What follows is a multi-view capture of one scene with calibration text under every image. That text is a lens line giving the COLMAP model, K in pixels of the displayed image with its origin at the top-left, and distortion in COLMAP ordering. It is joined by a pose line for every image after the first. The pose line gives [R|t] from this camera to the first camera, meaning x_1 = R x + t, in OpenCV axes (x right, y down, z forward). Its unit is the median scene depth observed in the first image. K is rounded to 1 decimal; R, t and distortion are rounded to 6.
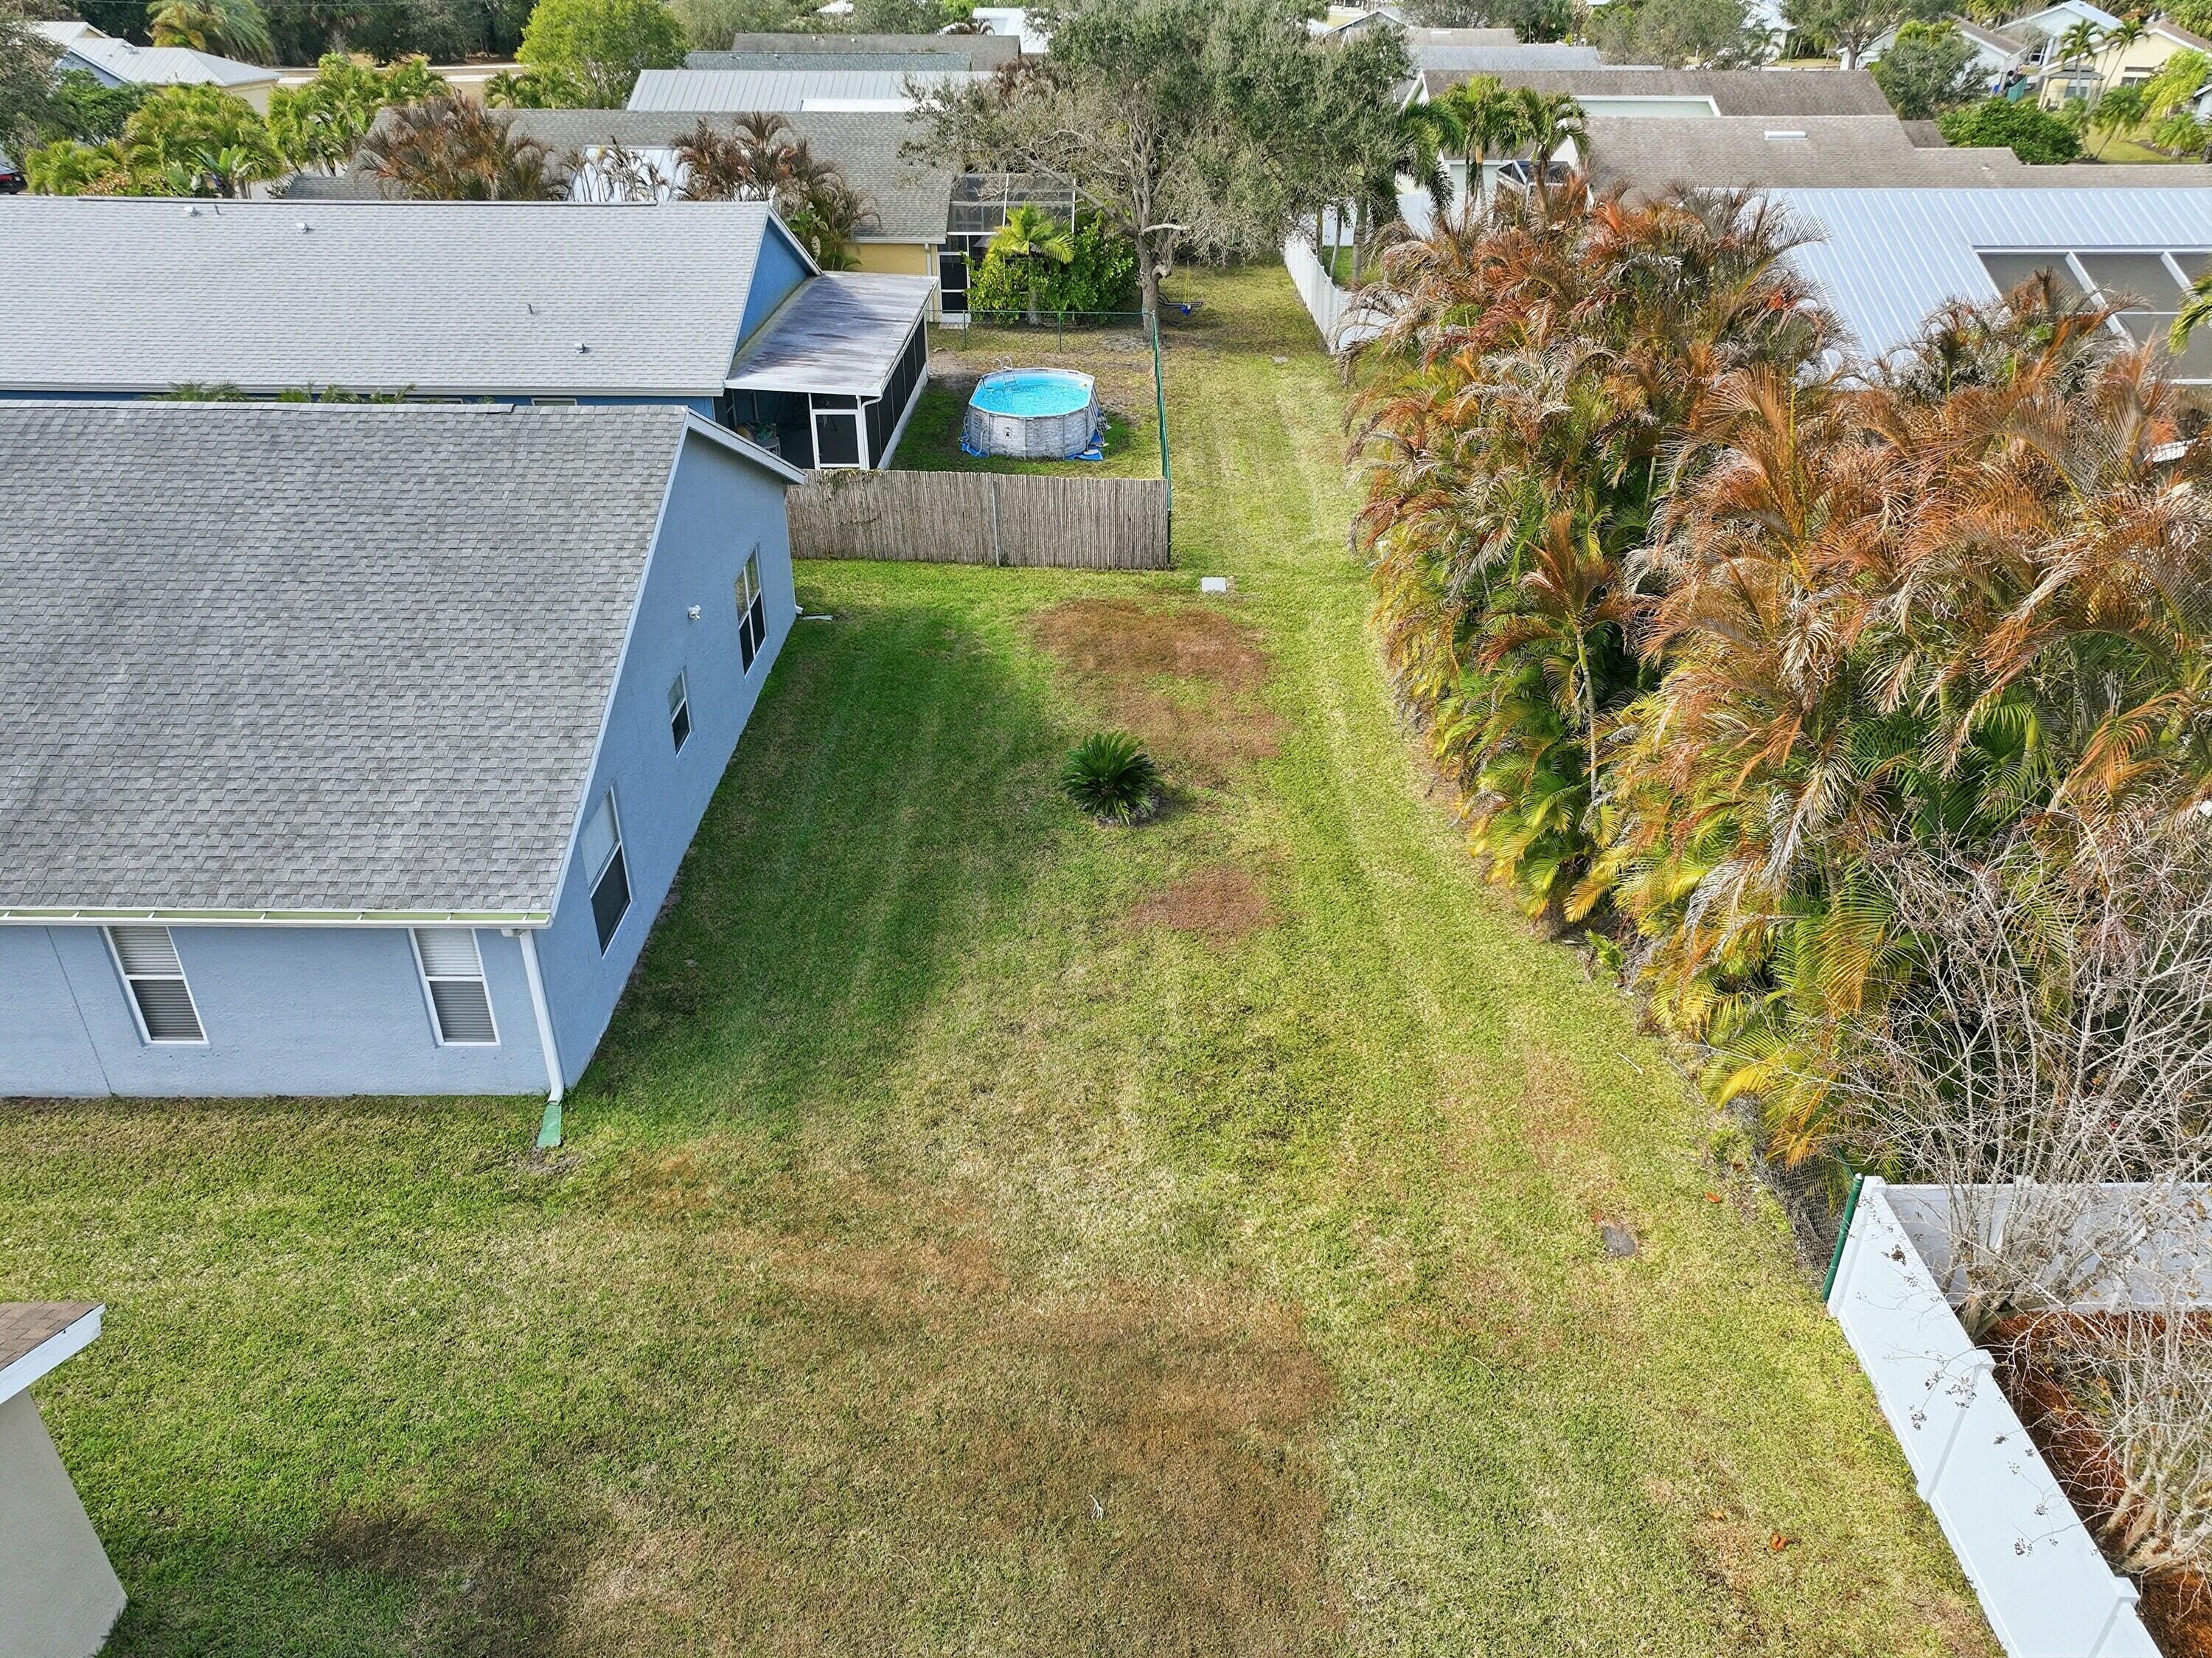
lens RADIAL K [[1550.5, 0, 1108.0], [0, 1550.5, 826.2], [0, 0, 1]] dist [0.000057, 0.012654]
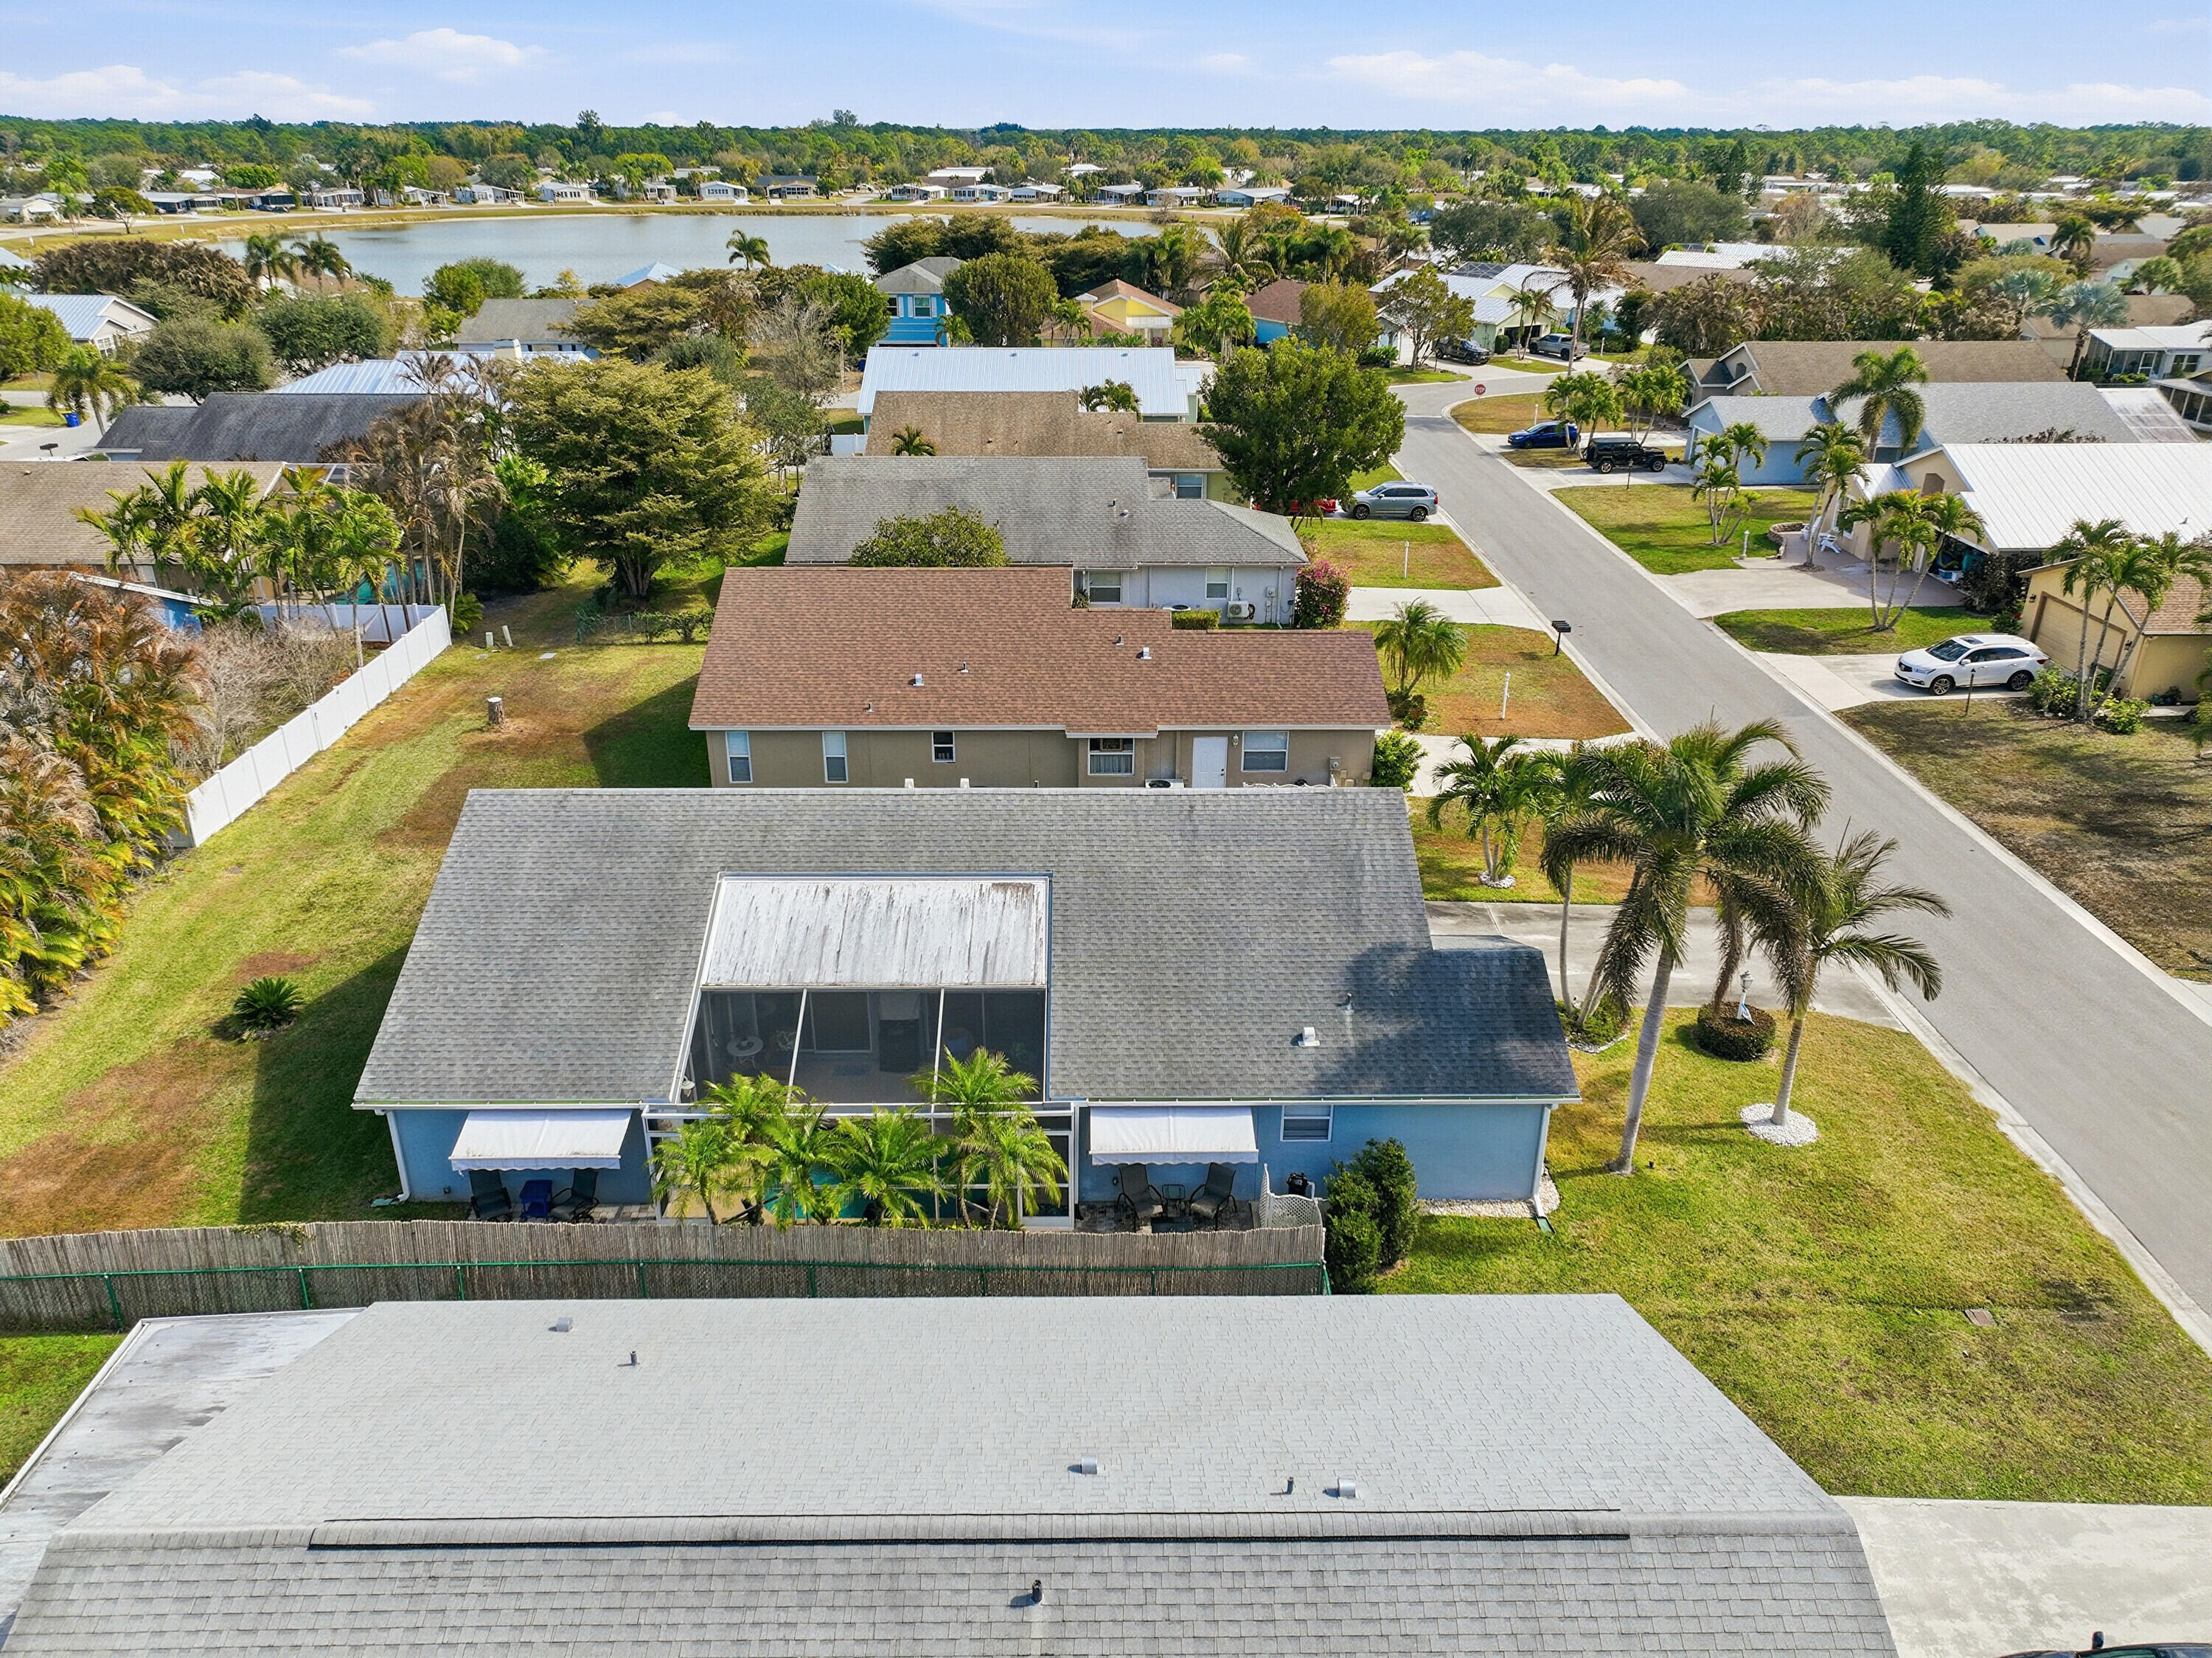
lens RADIAL K [[1550.5, 0, 1107.1], [0, 1550.5, 828.8], [0, 0, 1]] dist [0.000057, 0.012654]
pose [[-0.999795, -0.000048, -0.020223, -0.835279], [-0.016341, 0.591045, 0.806473, -1.451923], [0.011914, 0.806639, -0.590925, 1.835466]]
